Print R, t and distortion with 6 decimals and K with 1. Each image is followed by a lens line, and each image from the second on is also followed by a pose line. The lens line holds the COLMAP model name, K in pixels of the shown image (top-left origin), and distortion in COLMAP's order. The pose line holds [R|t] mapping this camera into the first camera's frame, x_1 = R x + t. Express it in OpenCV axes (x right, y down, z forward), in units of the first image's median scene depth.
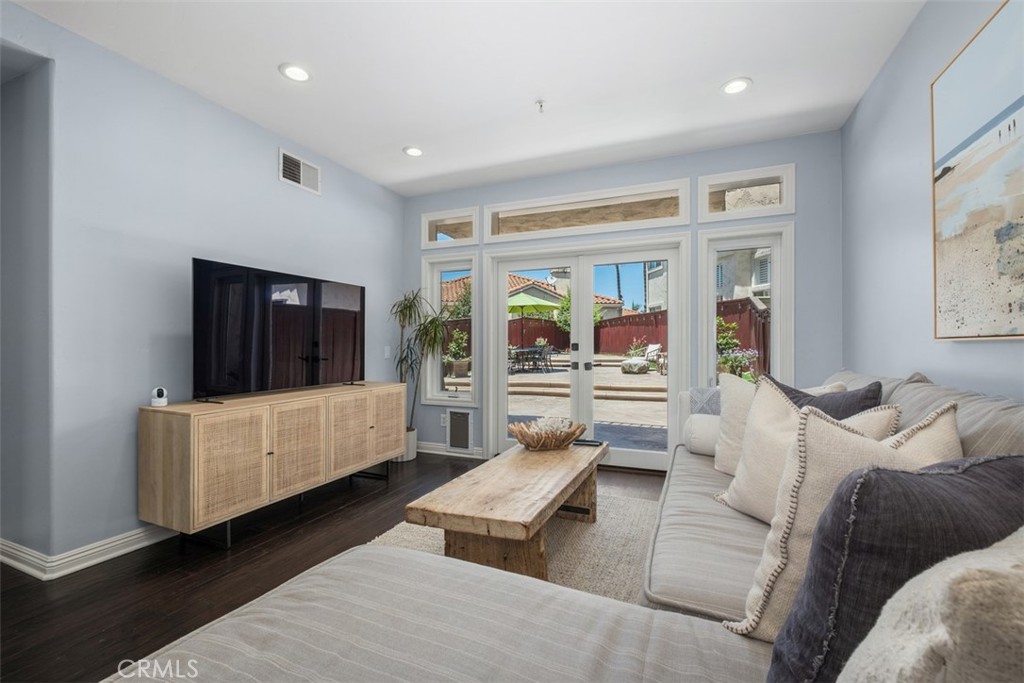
lens RADIAL K [[439.0, 0, 512.4], [0, 439.0, 347.6], [0, 0, 1]] dist [0.002864, -0.007724]
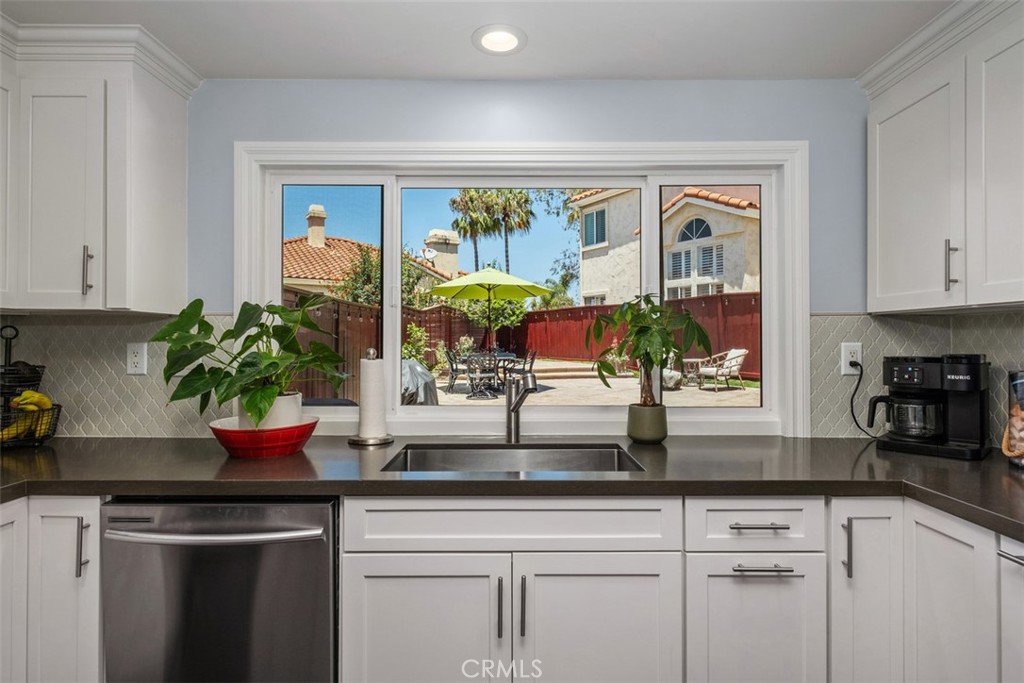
lens RADIAL K [[549.3, 0, 512.0], [0, 549.3, 341.5], [0, 0, 1]] dist [-0.002995, -0.000834]
pose [[0.922864, -0.000192, 0.385126, -0.287077], [0.002531, 0.999981, -0.005568, -0.013533], [-0.385117, 0.006113, 0.922847, 0.286337]]
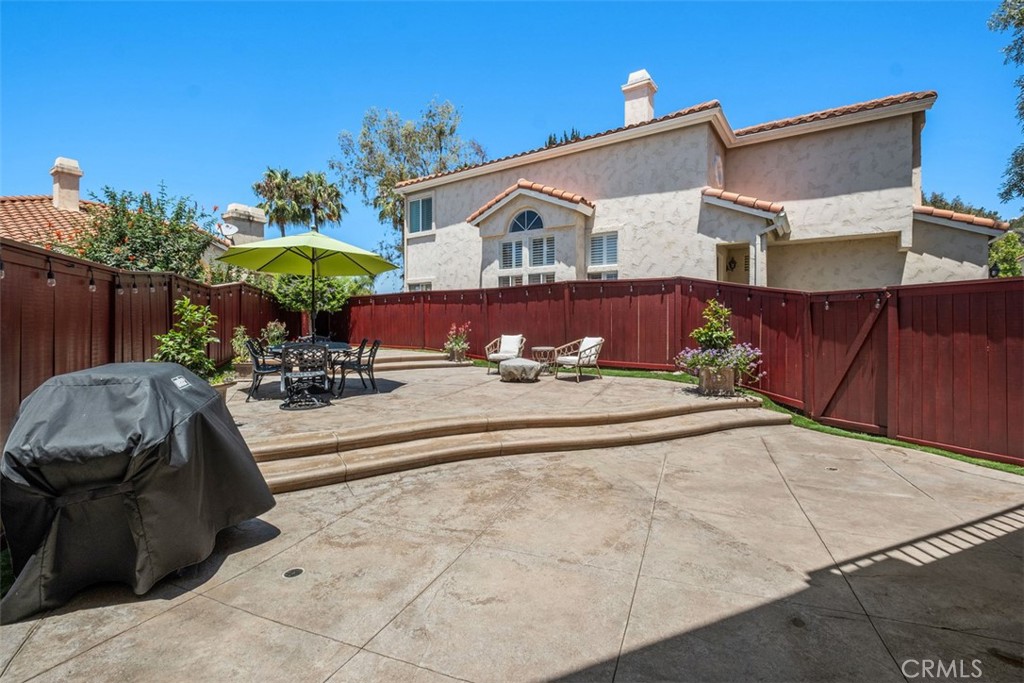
lens RADIAL K [[447.4, 0, 515.8], [0, 447.4, 327.6], [0, 0, 1]] dist [0.003066, -0.006723]
pose [[0.686763, 0.005588, 0.726860, -0.207889], [0.000163, 0.999969, -0.007841, -0.014617], [-0.726882, 0.005504, 0.686741, 0.562458]]
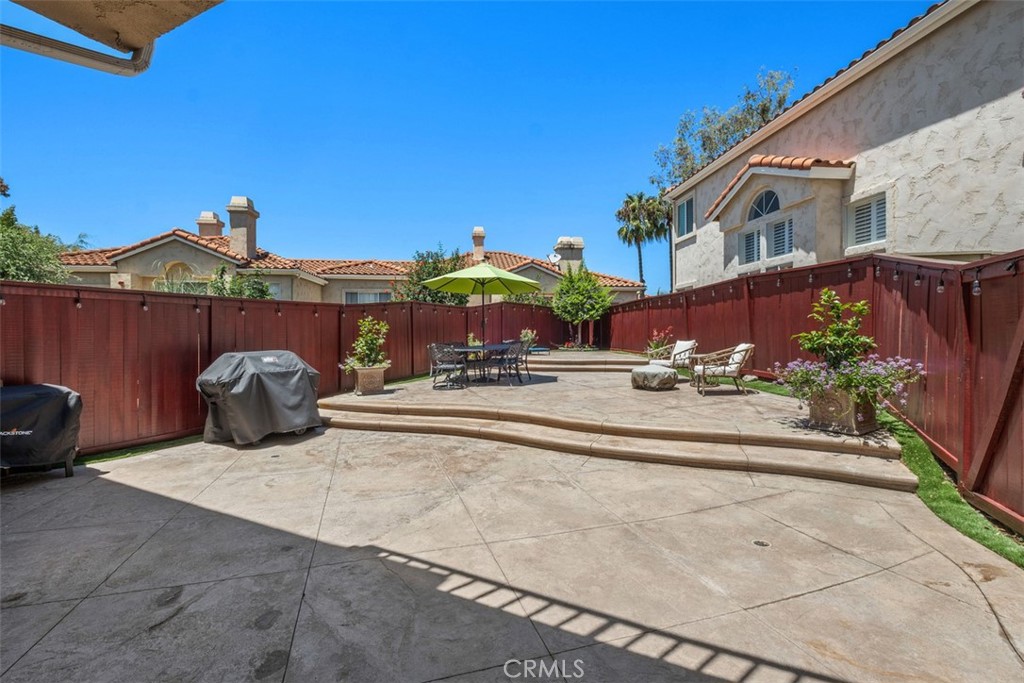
lens RADIAL K [[440.9, 0, 512.0], [0, 440.9, 341.5], [0, 0, 1]] dist [0.001720, -0.005204]
pose [[0.998591, 0.000147, -0.053059, 0.116315], [0.000332, 0.999959, 0.009021, -0.012894], [0.053058, -0.009026, 0.998551, 0.381998]]
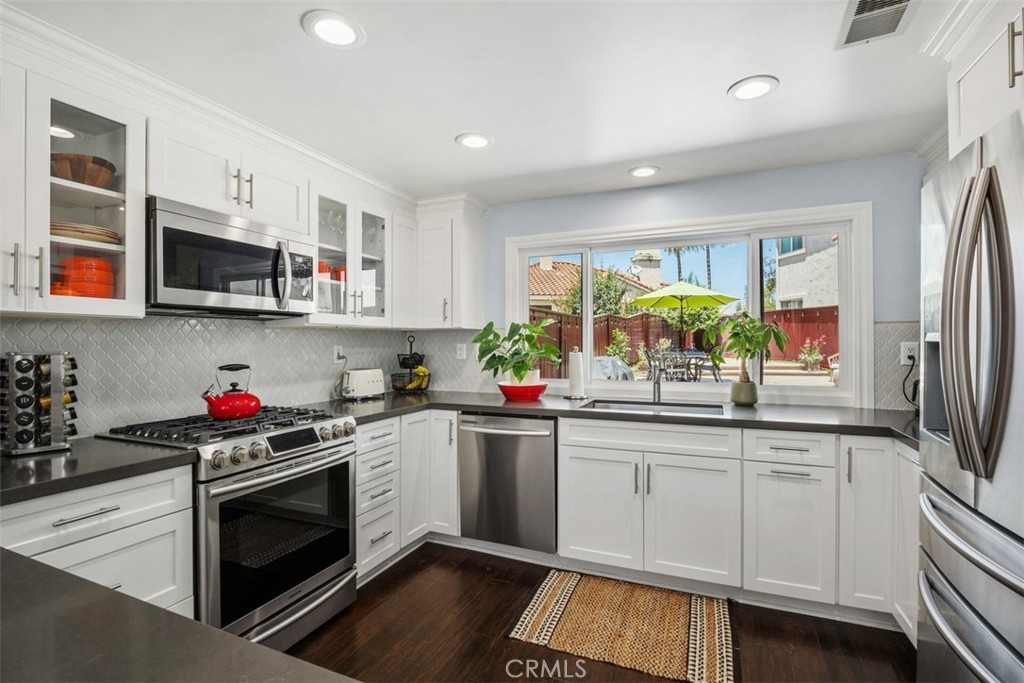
lens RADIAL K [[468.2, 0, 512.0], [0, 468.2, 341.5], [0, 0, 1]] dist [-0.012601, -0.000190]
pose [[0.999785, -0.003821, -0.020372, -0.291890], [0.003609, 0.999939, -0.010401, -0.012578], [0.020411, 0.010325, 0.999738, 0.199030]]
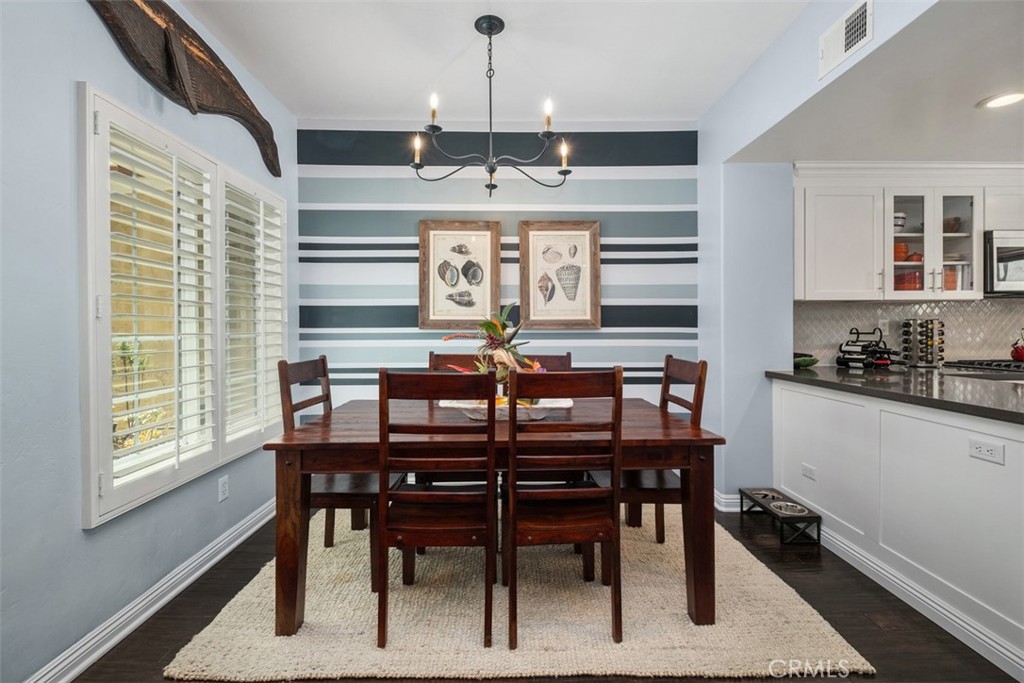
lens RADIAL K [[439.9, 0, 512.0], [0, 439.9, 330.2], [0, 0, 1]] dist [0.000772, -0.006502]
pose [[0.391912, 0.001959, -0.920001, -0.287320], [-0.000870, 0.999998, 0.001759, -0.004863], [0.920002, 0.000111, 0.391913, 0.002918]]
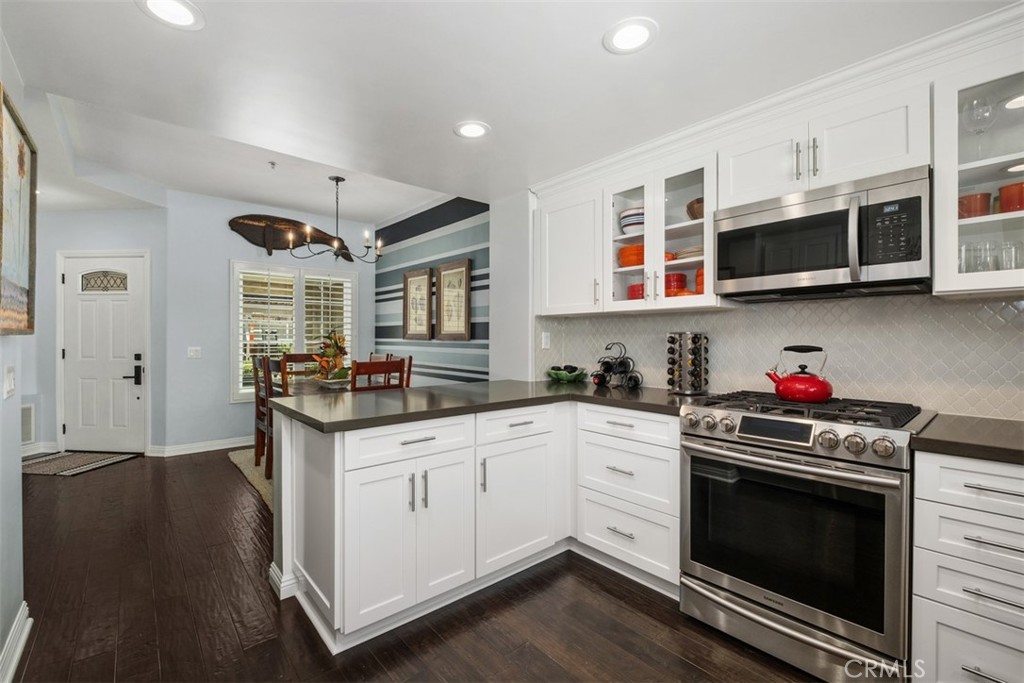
lens RADIAL K [[440.9, 0, 512.0], [0, 440.9, 341.5], [0, 0, 1]] dist [0.001720, -0.005204]
pose [[-0.445922, 0.007085, -0.895044, -0.211686], [-0.006863, 0.999912, 0.011335, -0.008896], [0.895046, 0.011197, -0.445834, 0.346093]]
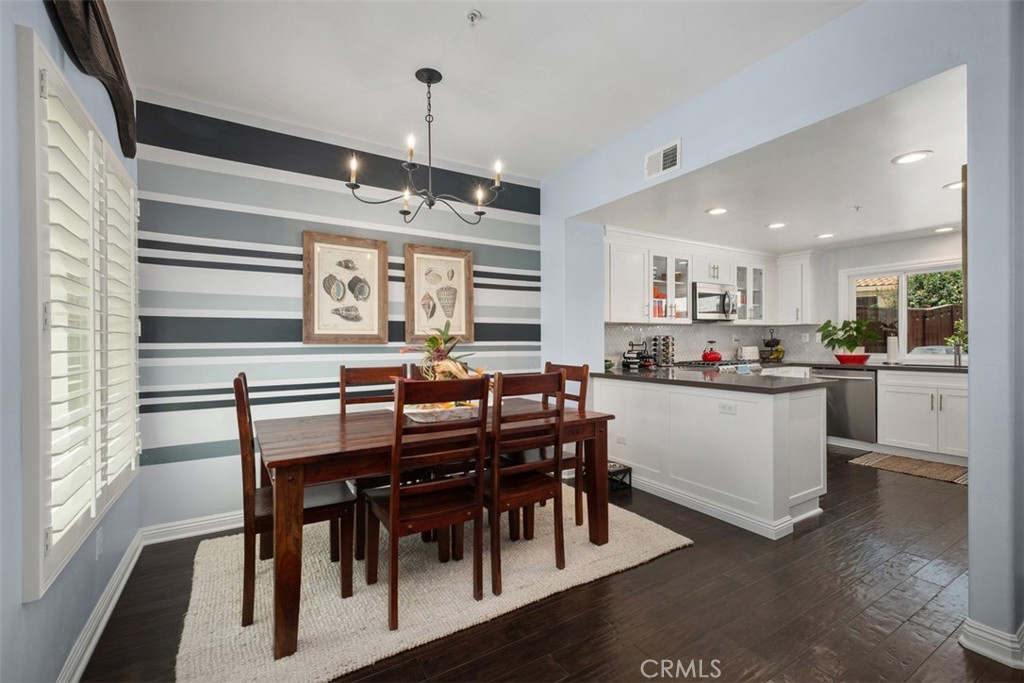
lens RADIAL K [[437.1, 0, 510.4], [0, 437.1, 343.8], [0, 0, 1]] dist [0.009686, -0.000295]
pose [[0.806655, -0.003528, -0.591012, -0.306477], [0.004551, 0.999990, 0.000242, -0.004481], [0.591005, -0.002885, 0.806662, -0.079003]]
